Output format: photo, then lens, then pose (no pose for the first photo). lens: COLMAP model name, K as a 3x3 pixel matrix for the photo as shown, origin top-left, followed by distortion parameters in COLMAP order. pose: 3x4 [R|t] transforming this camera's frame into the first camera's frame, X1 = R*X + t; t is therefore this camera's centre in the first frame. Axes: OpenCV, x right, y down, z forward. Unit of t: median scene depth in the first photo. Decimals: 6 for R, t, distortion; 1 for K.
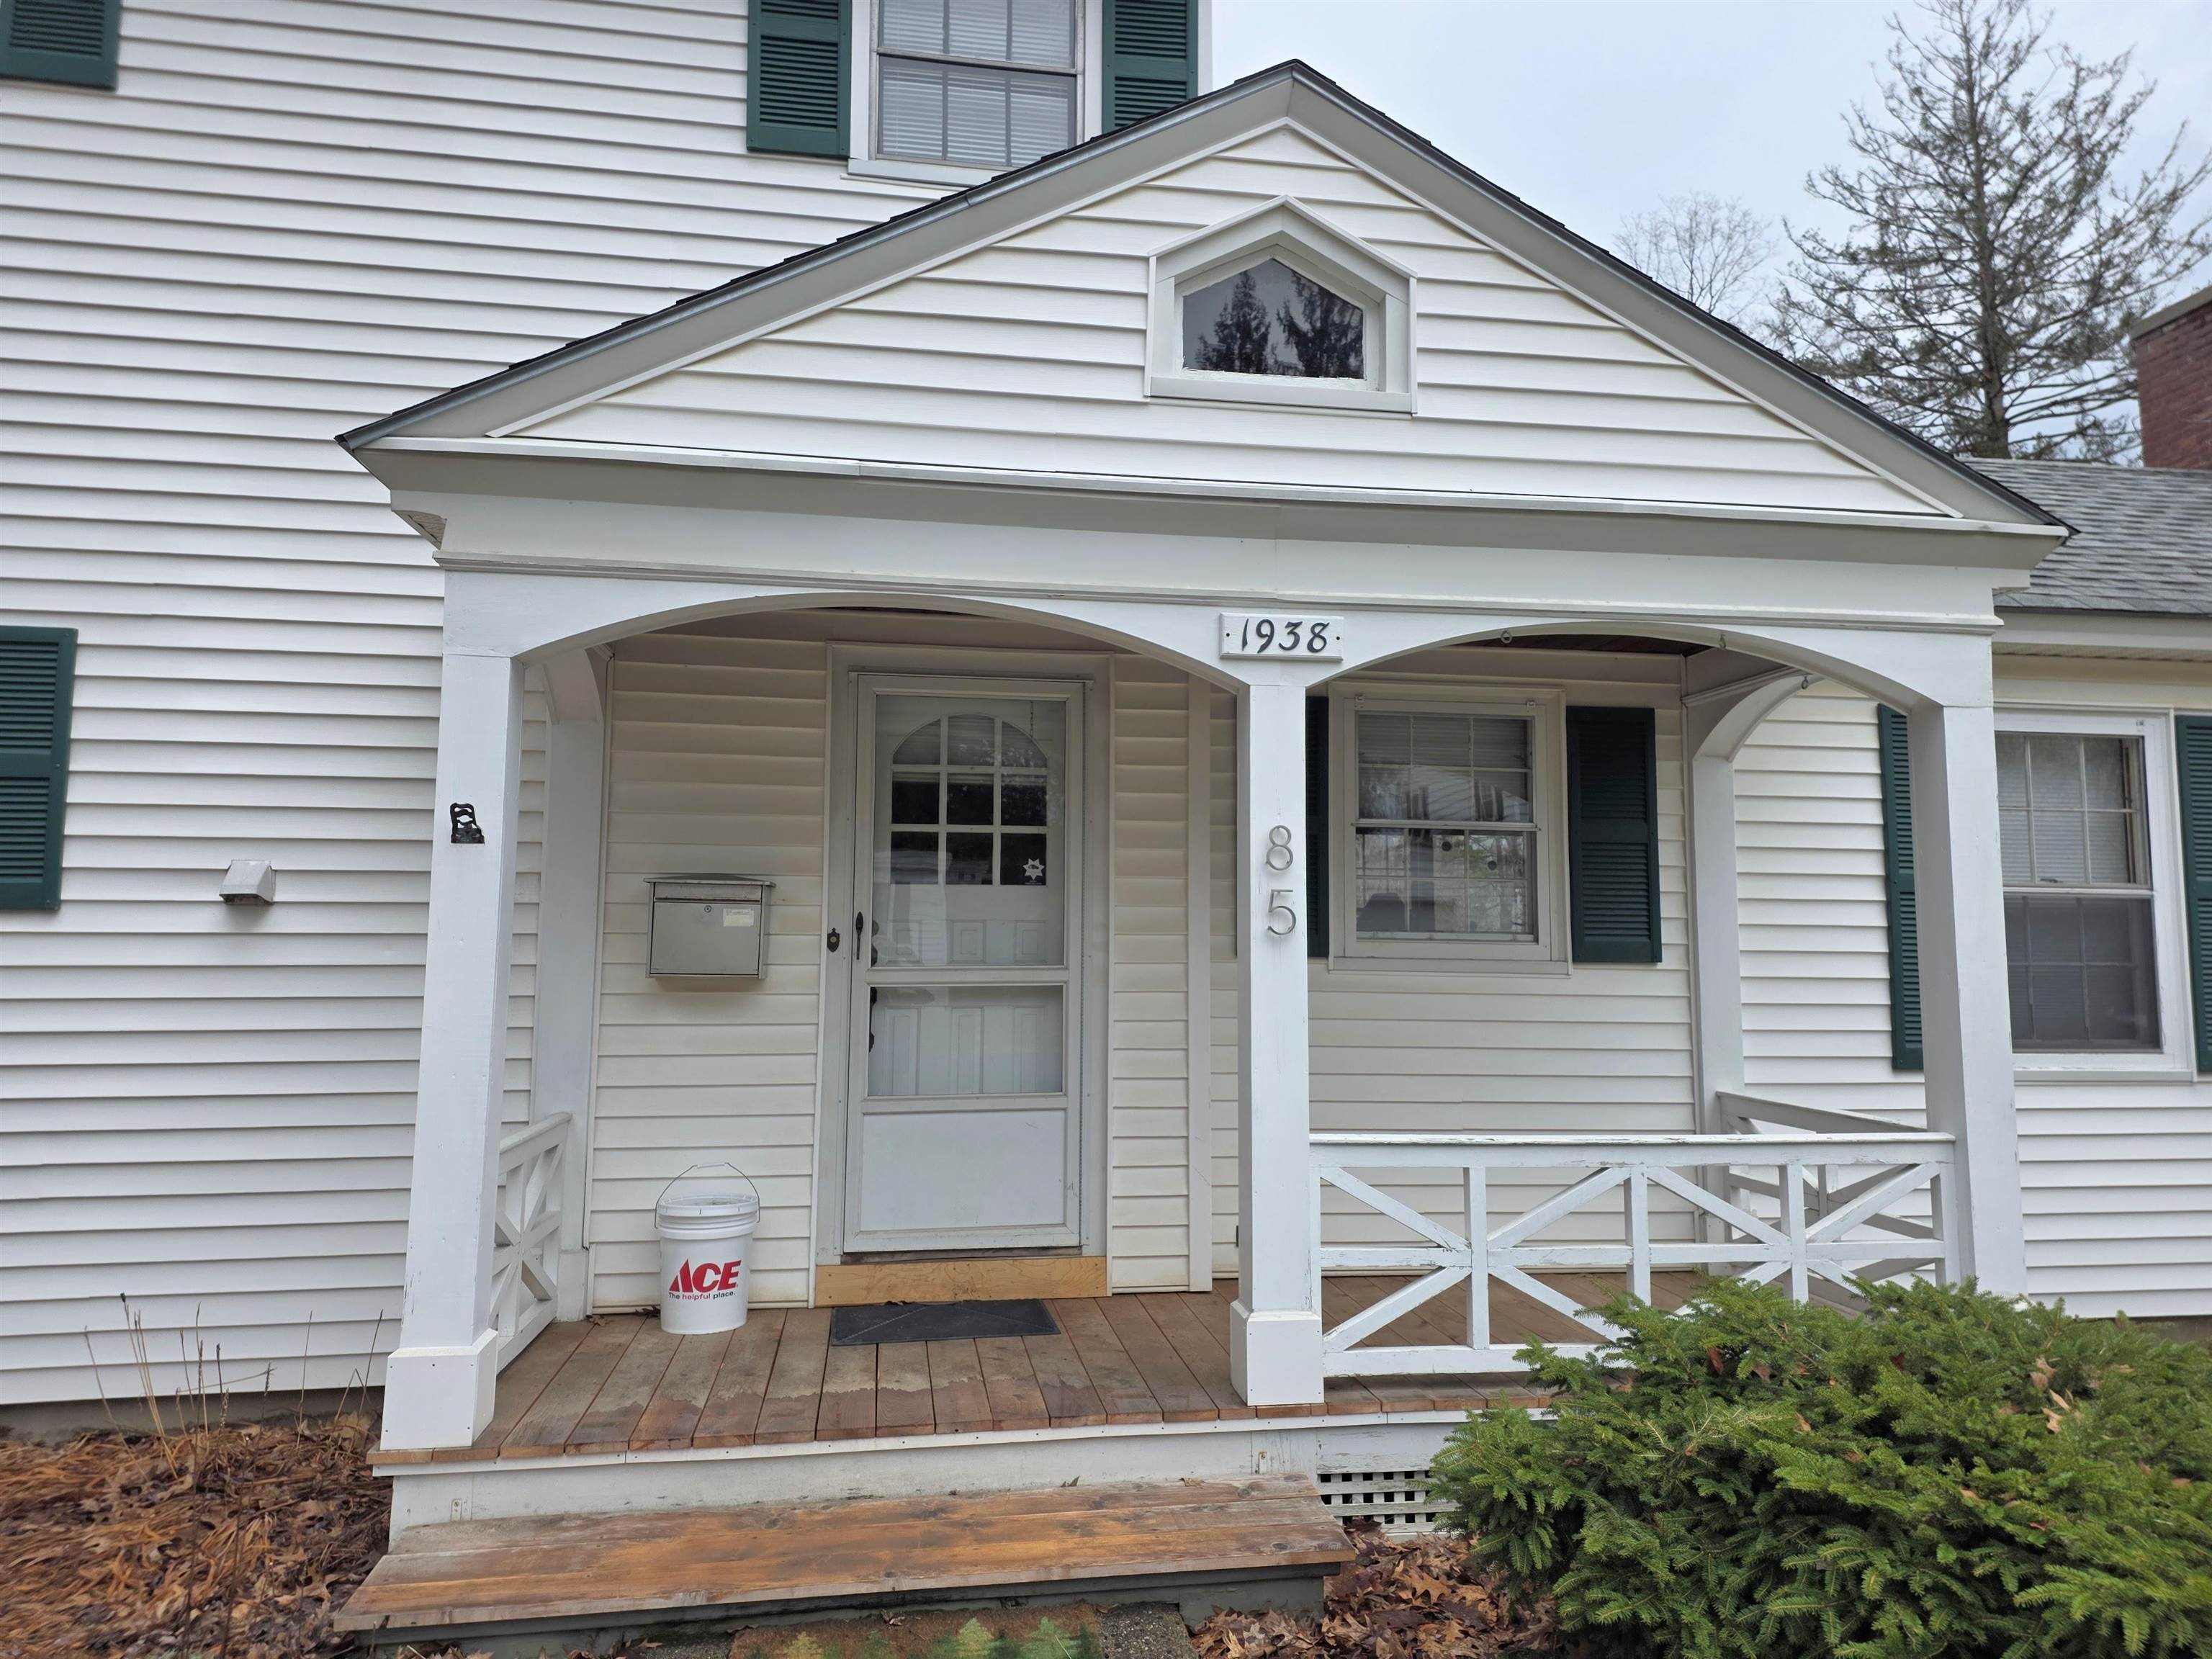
lens RADIAL K [[1476.6, 0, 1138.6], [0, 1476.6, 828.8], [0, 0, 1]] dist [0.019848, -0.002269]
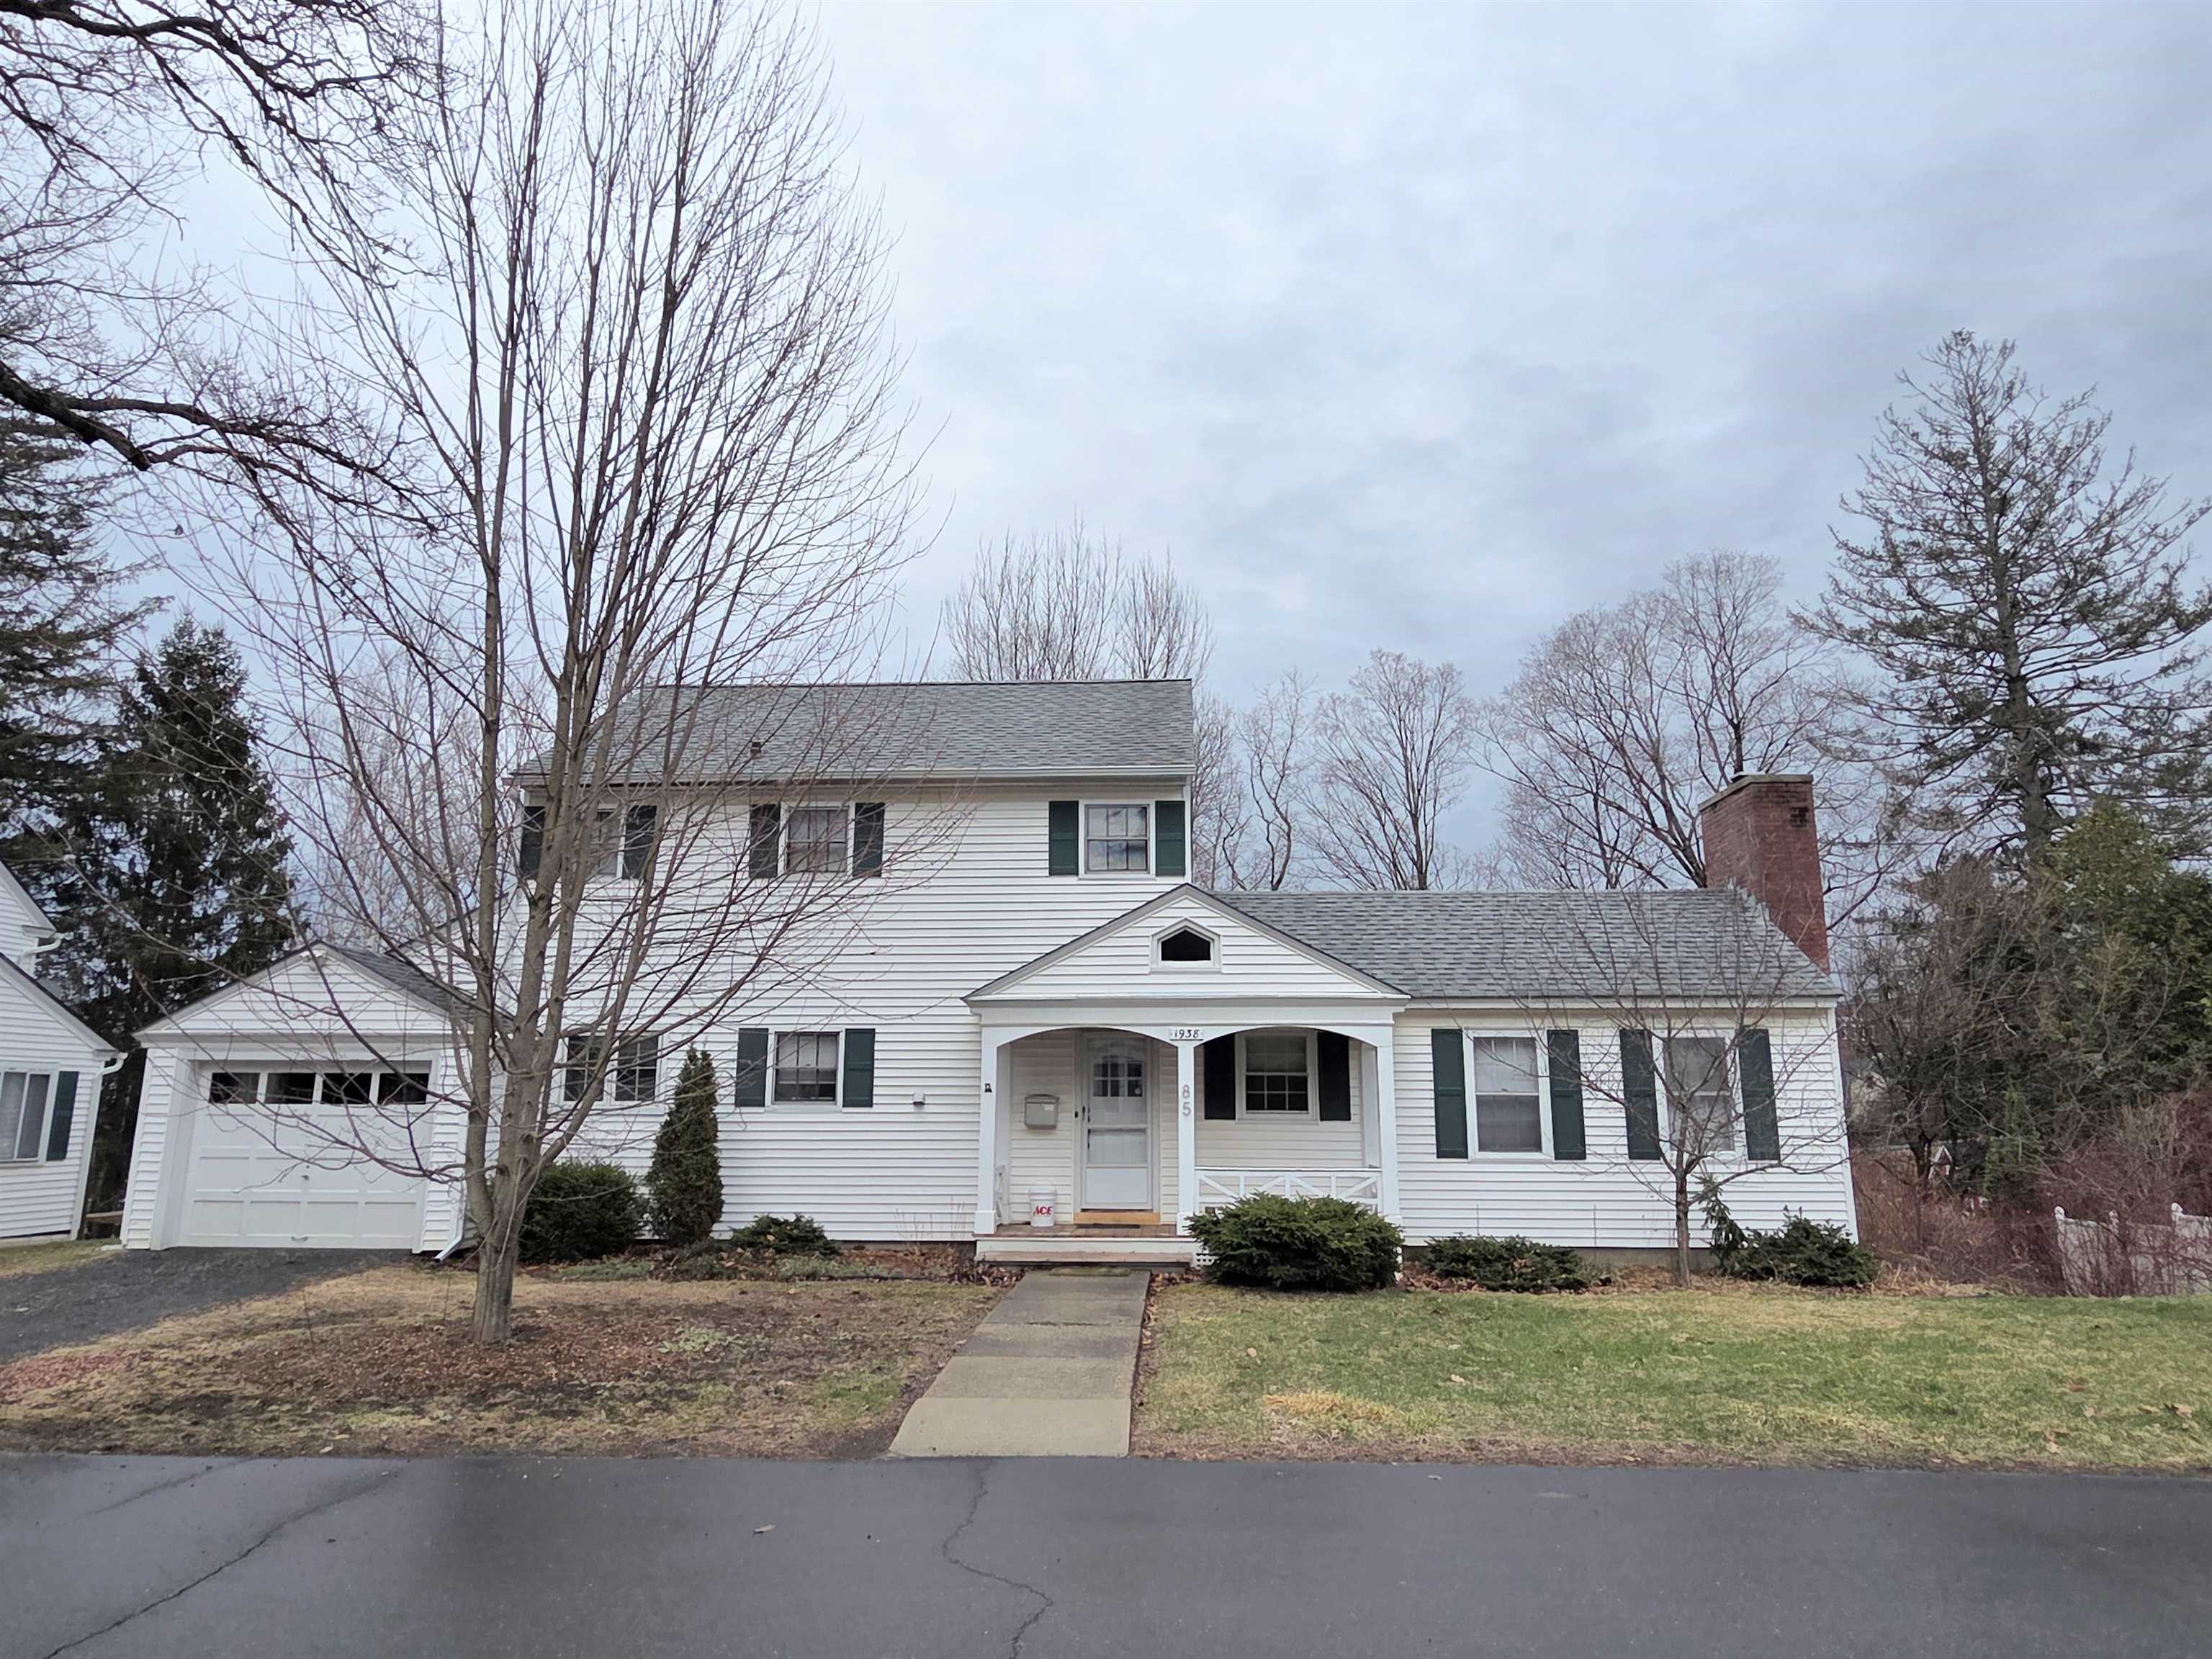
lens RADIAL K [[1384.5, 0, 1106.0], [0, 1384.5, 829.5], [0, 0, 1]] dist [-0.000449, 0.002966]
pose [[0.975940, -0.045924, -0.213146, 0.589734], [0.020949, 0.992795, -0.117982, -0.203745], [0.217028, 0.110678, 0.969871, -2.224996]]
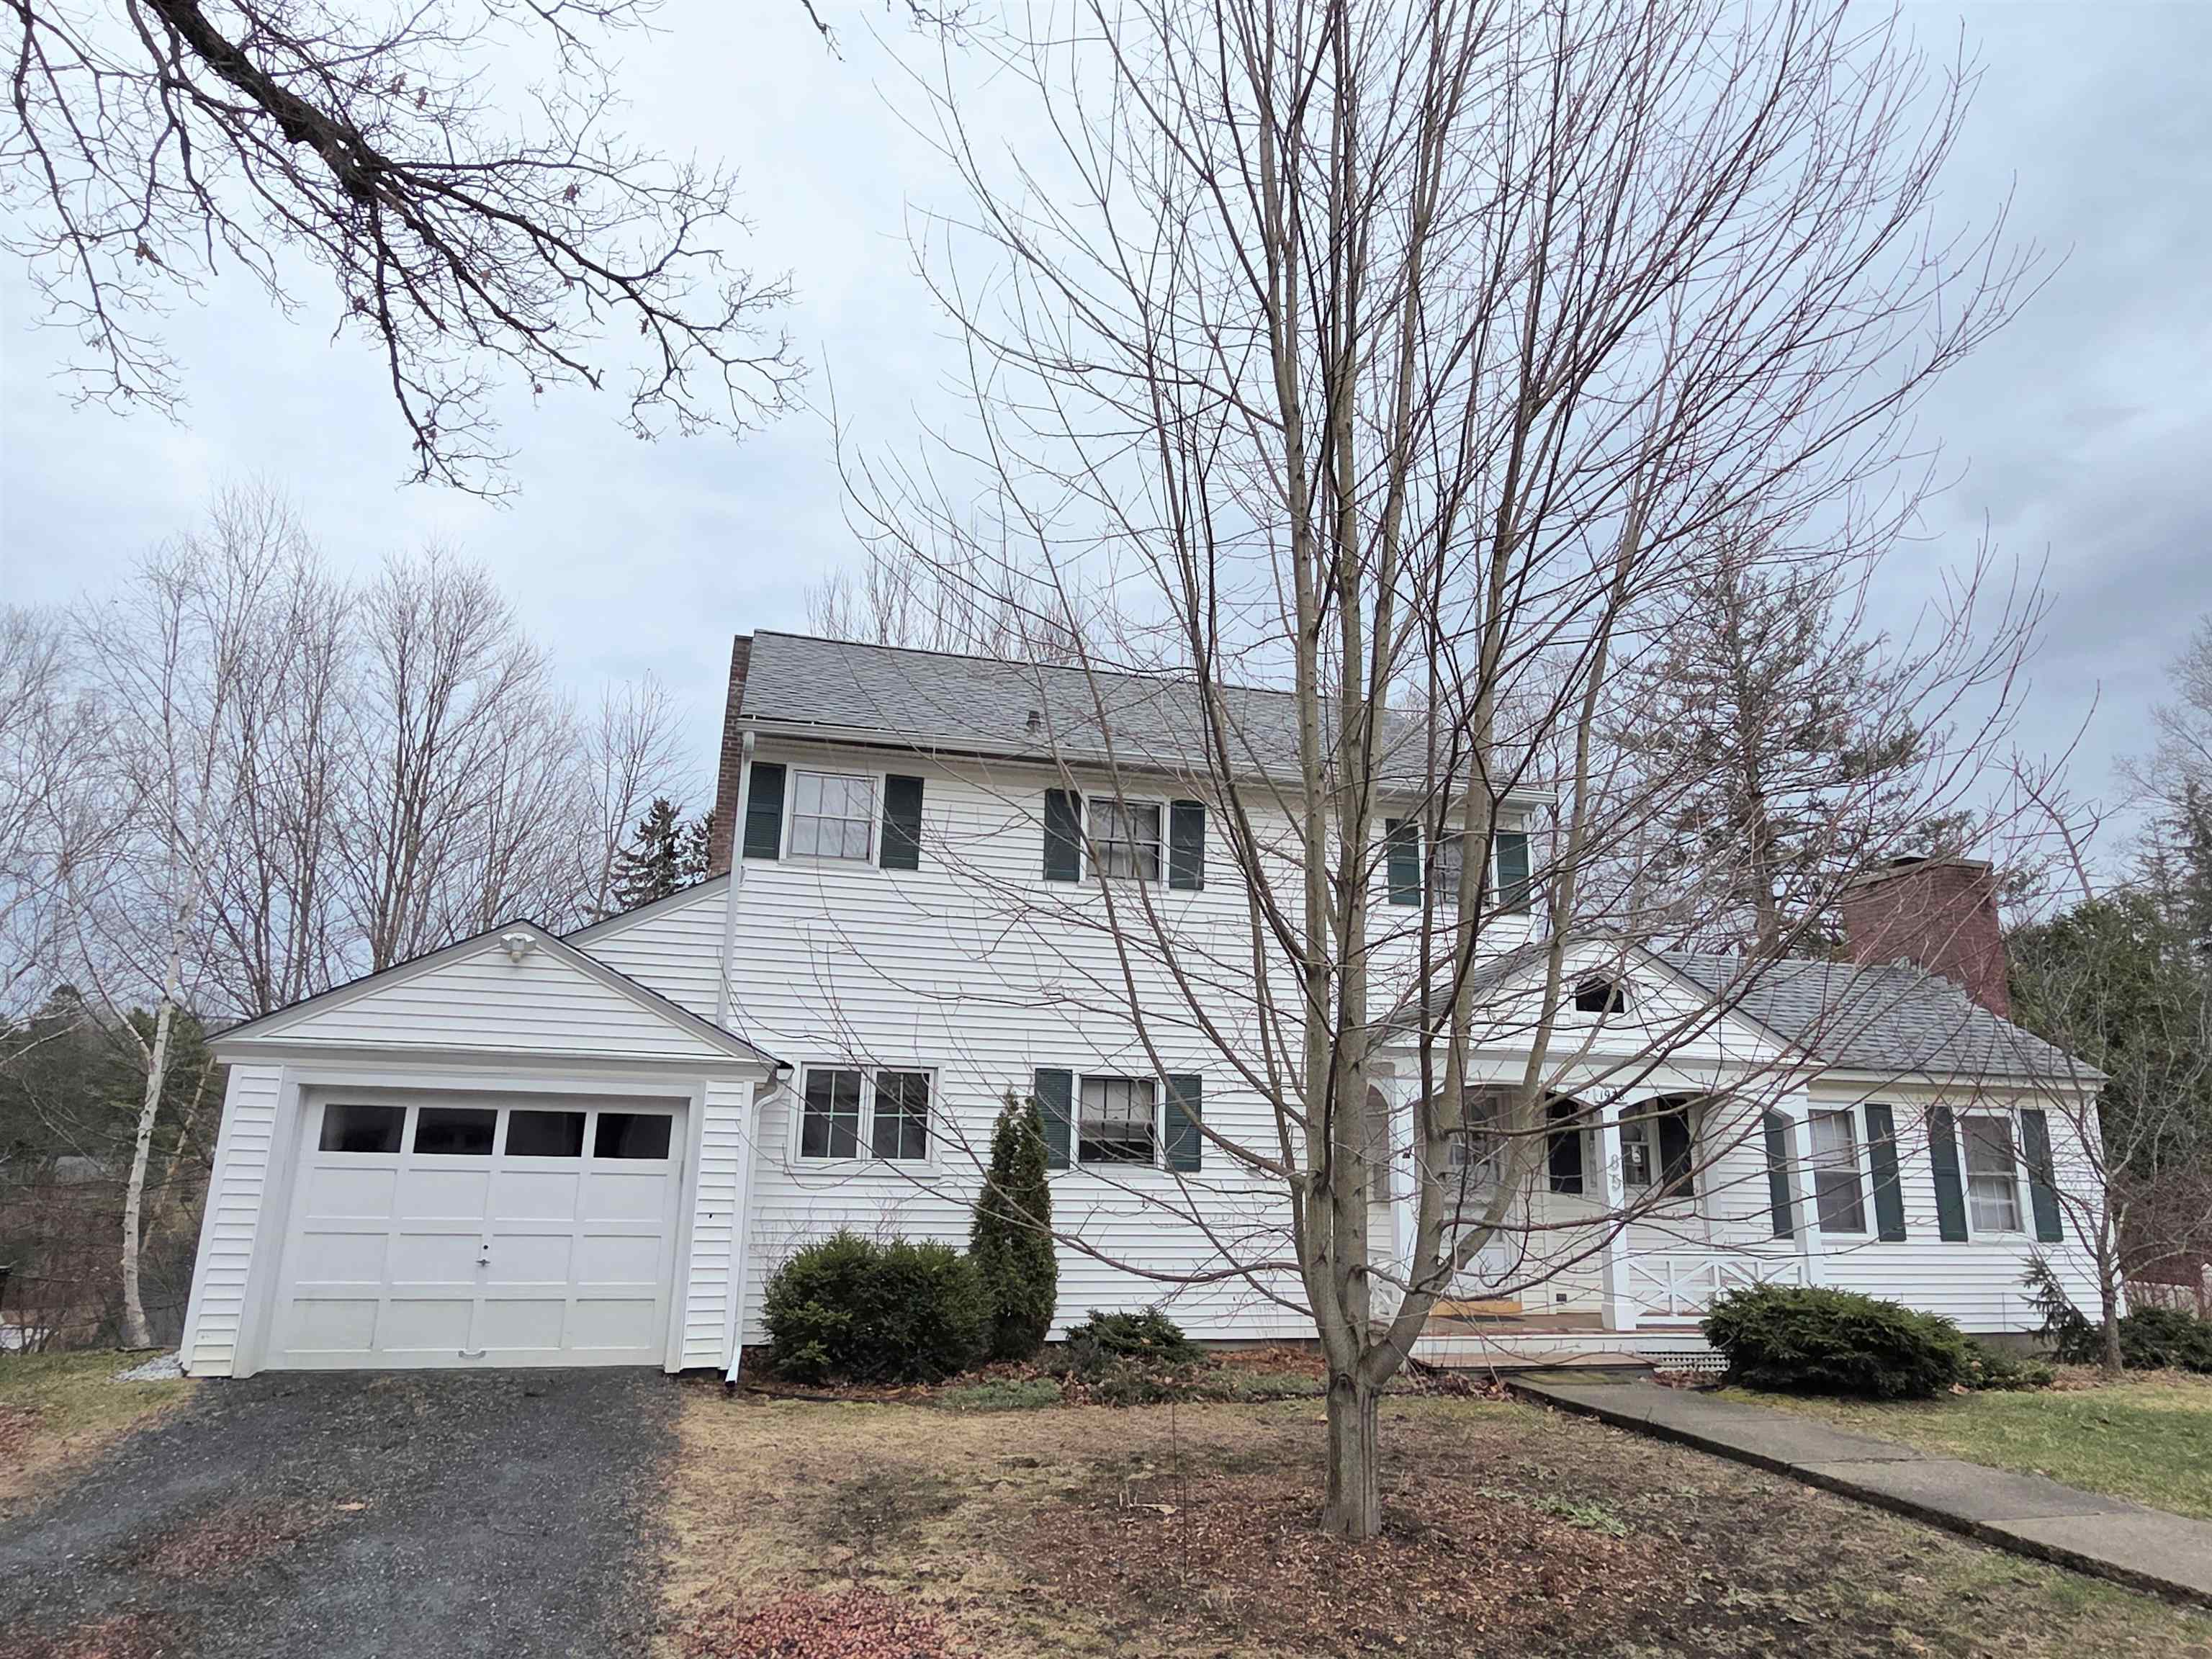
lens RADIAL K [[1384.5, 0, 1106.0], [0, 1384.5, 829.5], [0, 0, 1]] dist [-0.000449, 0.002966]
pose [[0.995572, 0.037629, 0.086148, -1.154968], [-0.023963, 0.987703, -0.154496, -0.185313], [-0.090902, 0.151748, 0.984230, -1.805735]]
